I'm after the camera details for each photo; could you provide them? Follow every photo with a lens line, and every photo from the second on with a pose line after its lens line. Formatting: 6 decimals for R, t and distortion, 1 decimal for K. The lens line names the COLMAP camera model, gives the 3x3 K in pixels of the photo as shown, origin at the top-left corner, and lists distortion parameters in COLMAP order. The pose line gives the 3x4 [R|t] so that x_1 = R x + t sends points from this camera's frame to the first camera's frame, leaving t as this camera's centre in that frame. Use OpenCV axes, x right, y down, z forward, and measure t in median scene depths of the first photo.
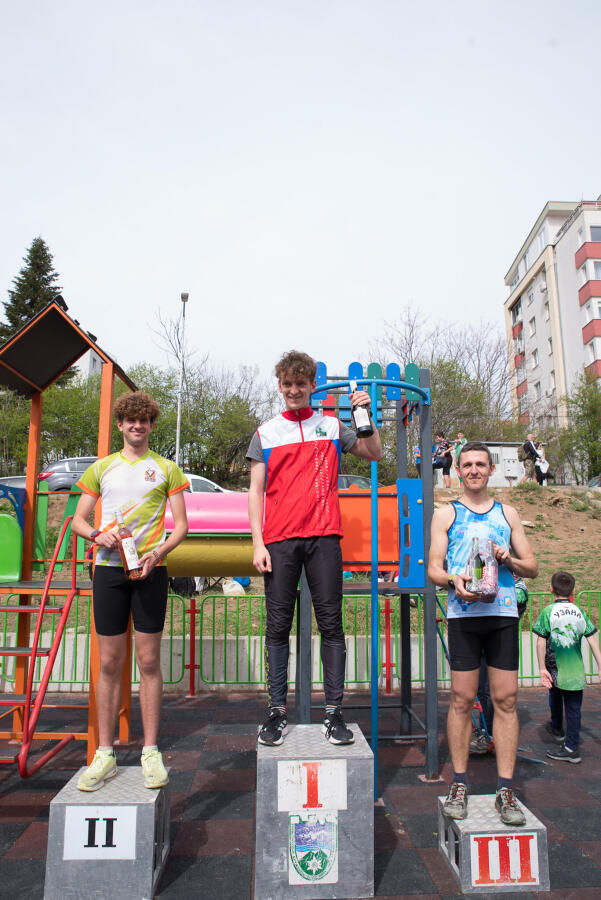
lens RADIAL K [[616.0, 0, 301.6], [0, 616.0, 459.8], [0, 0, 1]] dist [-0.136748, 0.101442]
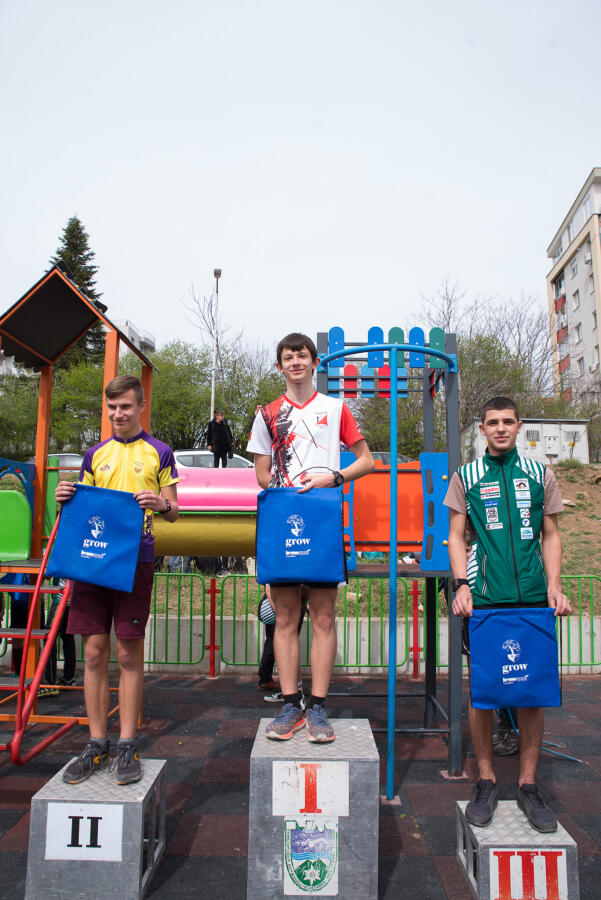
lens RADIAL K [[615.0, 0, 302.1], [0, 615.0, 459.6], [0, 0, 1]] dist [-0.136871, 0.097810]
pose [[0.998062, -0.000072, -0.062226, 0.030238], [0.002281, 0.999370, 0.035424, 0.007105], [0.062185, -0.035497, 0.997433, 0.060286]]
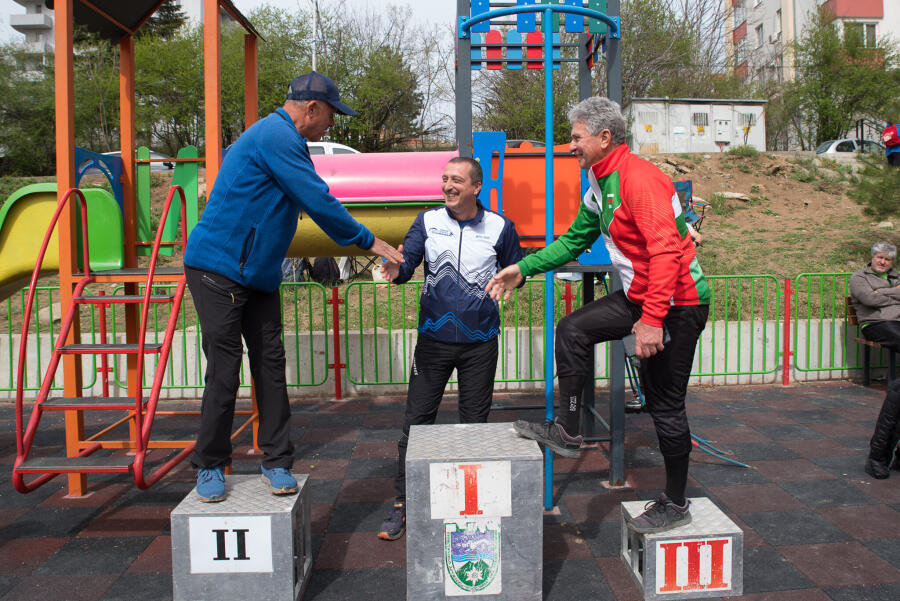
lens RADIAL K [[742.0, 0, 471.1], [0, 742.0, 261.8], [0, 0, 1]] dist [-0.134165, 0.097913]
pose [[0.999874, -0.015831, 0.001084, 0.009786], [0.015369, 0.983174, 0.182024, 0.017432], [-0.003948, -0.181985, 0.983293, 0.014429]]
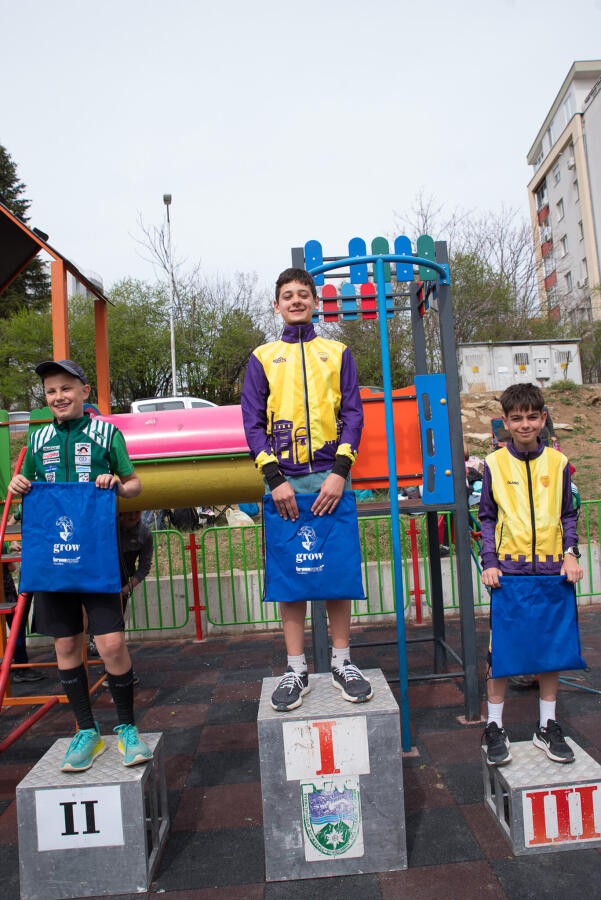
lens RADIAL K [[665.5, 0, 315.8], [0, 665.5, 449.4], [0, 0, 1]] dist [-0.134682, 0.096164]
pose [[0.997780, -0.066457, -0.004297, 0.016199], [0.066524, 0.991660, 0.110384, 0.019008], [-0.003074, -0.110425, 0.993880, 0.080737]]
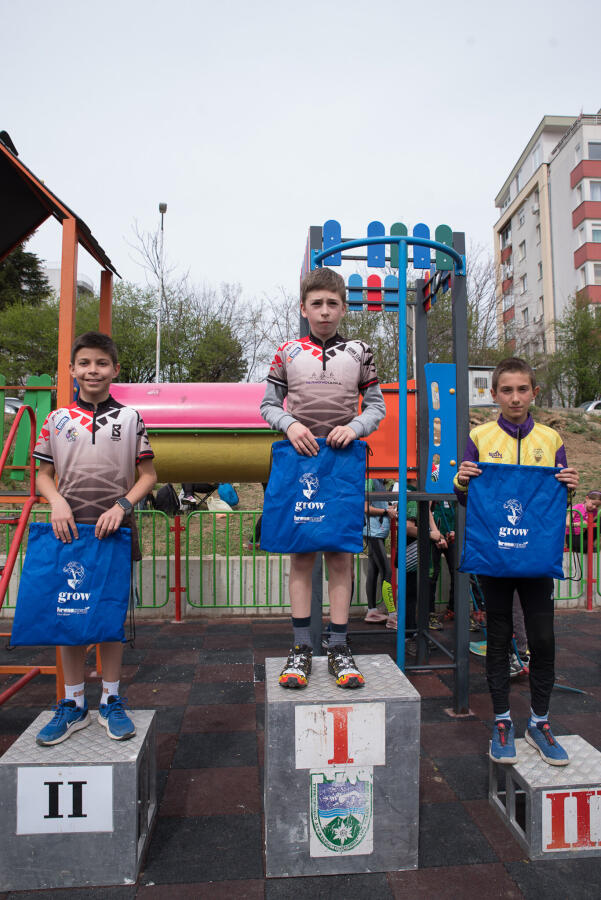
lens RADIAL K [[613.6, 0, 302.6], [0, 613.6, 459.8], [0, 0, 1]] dist [-0.136192, 0.095639]
pose [[0.999463, 0.000598, 0.032777, -0.031374], [-0.004373, 0.993330, 0.115222, 0.056700], [-0.032489, -0.115303, 0.992799, 0.149247]]
